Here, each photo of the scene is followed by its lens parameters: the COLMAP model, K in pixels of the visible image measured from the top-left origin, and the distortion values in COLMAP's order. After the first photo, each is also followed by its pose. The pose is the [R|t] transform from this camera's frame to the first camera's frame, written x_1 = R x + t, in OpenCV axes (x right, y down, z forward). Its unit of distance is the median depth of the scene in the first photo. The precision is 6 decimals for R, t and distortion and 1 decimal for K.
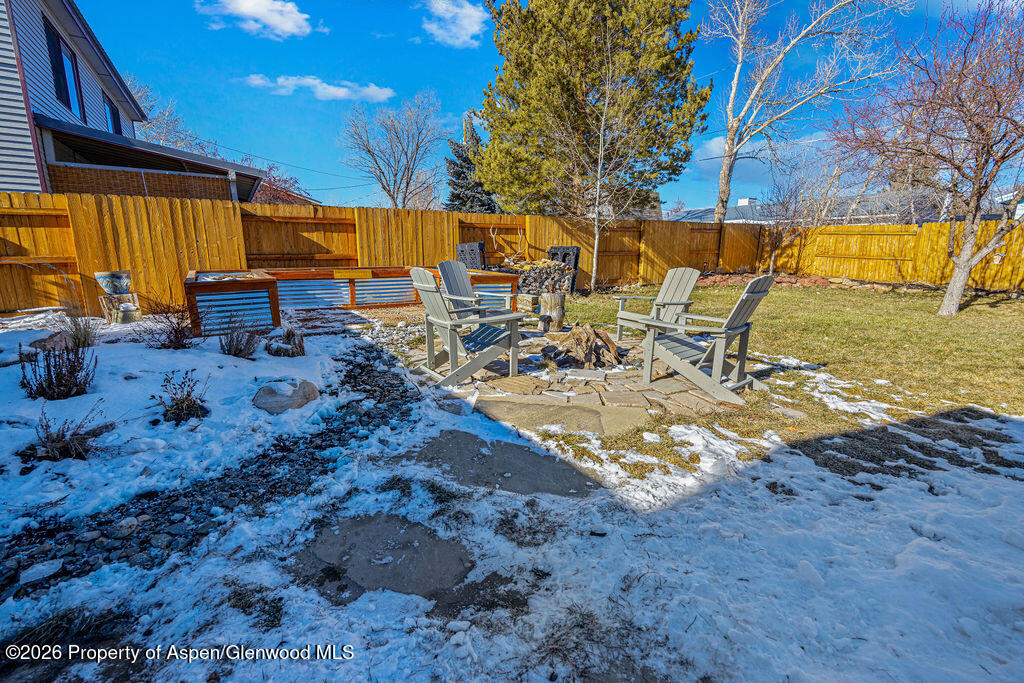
lens RADIAL K [[442.5, 0, 509.7], [0, 442.5, 342.2], [0, 0, 1]] dist [0.007960, -0.001474]
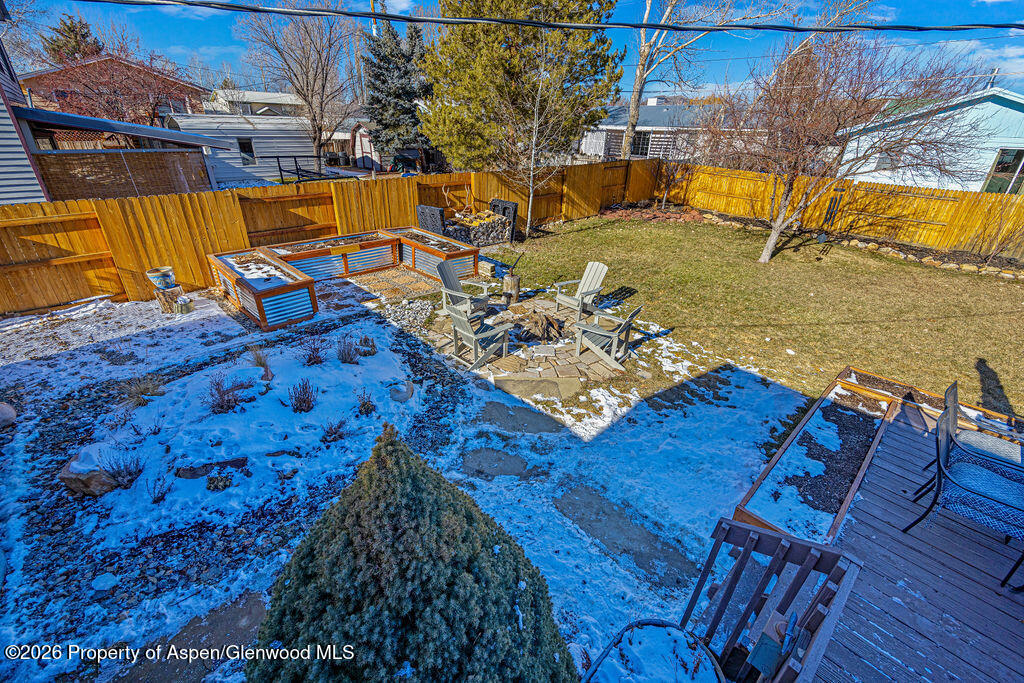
lens RADIAL K [[435.5, 0, 510.1], [0, 435.5, 347.7], [0, 0, 1]] dist [0.007157, -0.001036]
pose [[0.981319, -0.070172, 0.179134, -0.140280], [0.018833, 0.961675, 0.273545, -0.216605], [-0.191464, -0.265062, 0.945031, -0.315663]]
